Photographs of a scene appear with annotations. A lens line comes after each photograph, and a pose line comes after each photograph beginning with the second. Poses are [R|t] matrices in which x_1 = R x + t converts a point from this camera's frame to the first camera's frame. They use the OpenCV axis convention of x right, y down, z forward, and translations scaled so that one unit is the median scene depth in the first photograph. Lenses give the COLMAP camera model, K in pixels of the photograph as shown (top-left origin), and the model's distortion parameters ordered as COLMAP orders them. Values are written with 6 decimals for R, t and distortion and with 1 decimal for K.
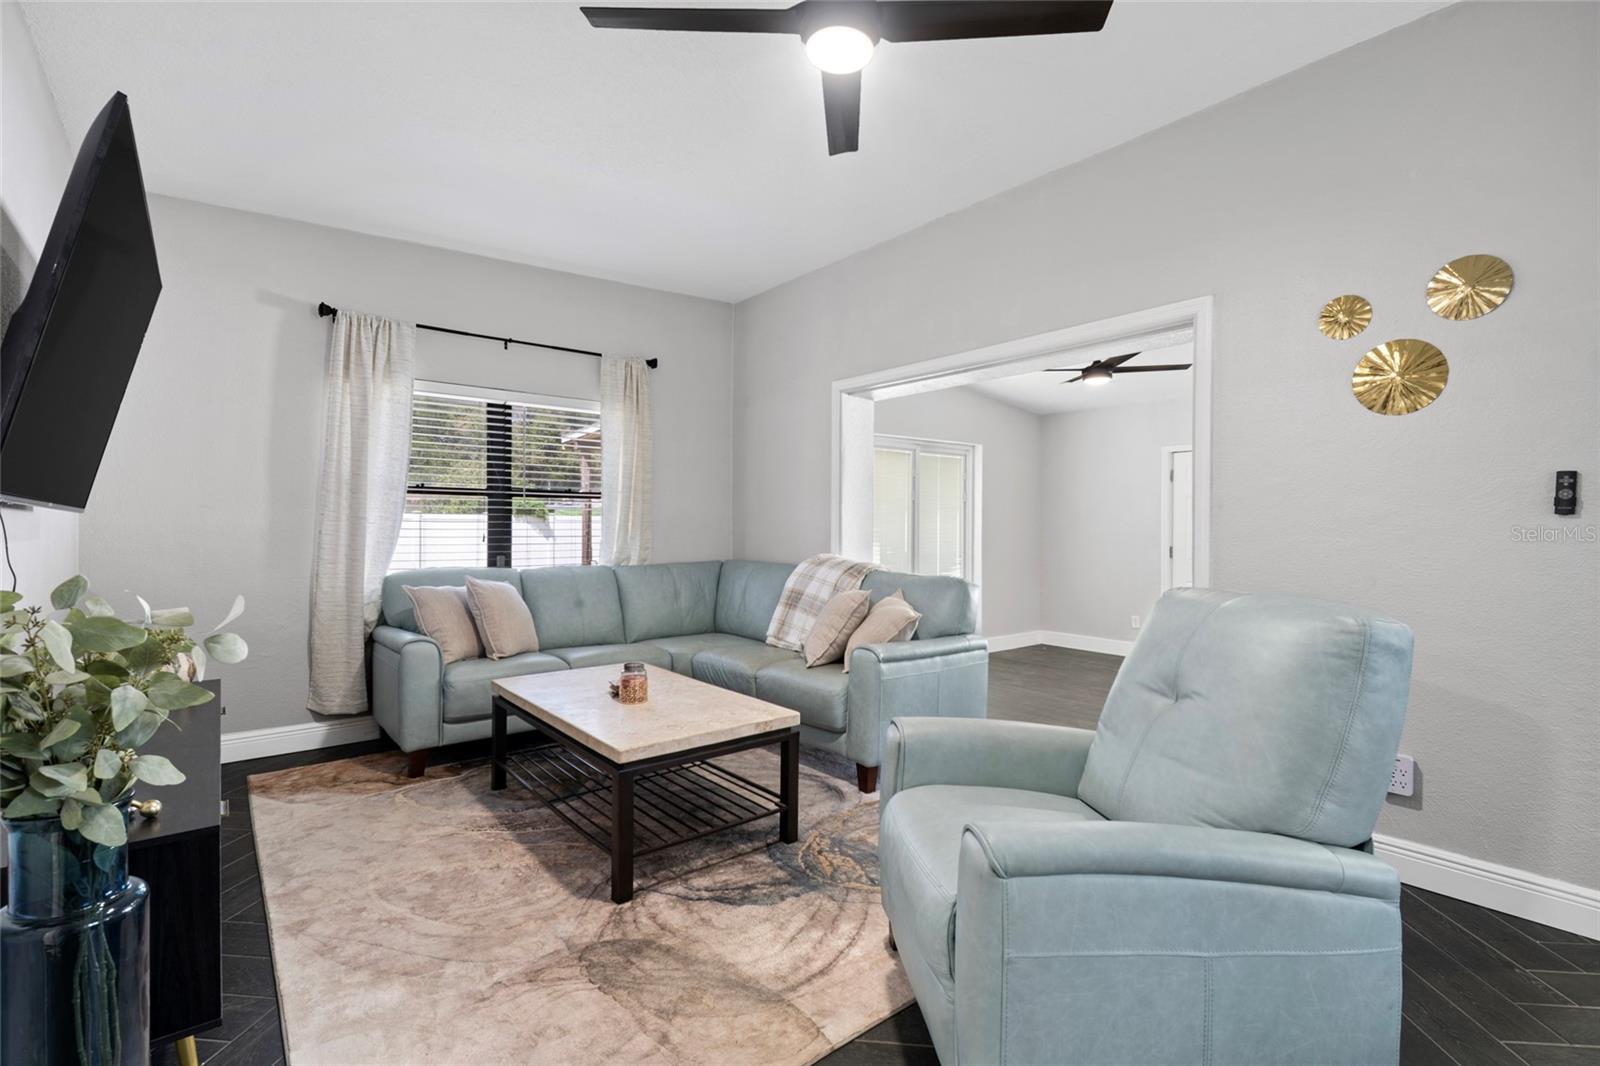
lens RADIAL K [[722.3, 0, 795.6], [0, 722.3, 527.9], [0, 0, 1]] dist [0.005885, -0.000674]
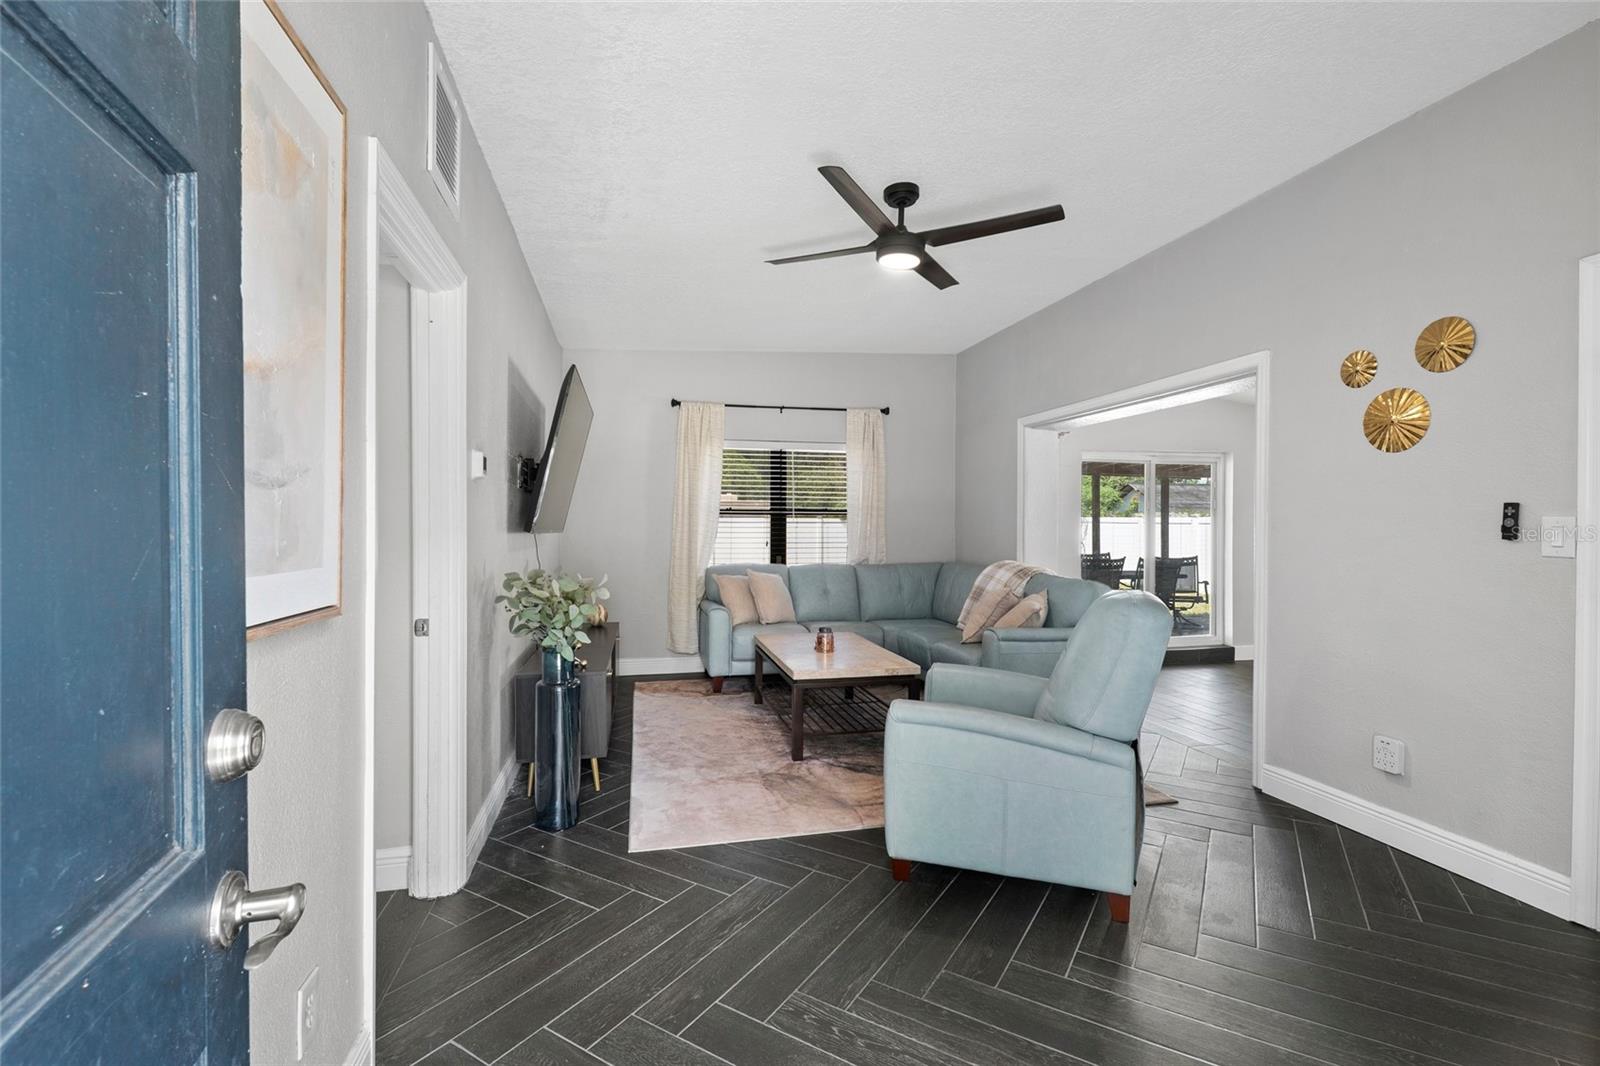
lens RADIAL K [[722.3, 0, 795.6], [0, 722.3, 527.9], [0, 0, 1]] dist [0.005885, -0.000674]
pose [[0.893459, -0.001028, -0.449144, 0.318704], [0.002336, 0.999994, 0.002359, -0.024778], [0.449139, -0.003157, 0.893456, -0.321471]]
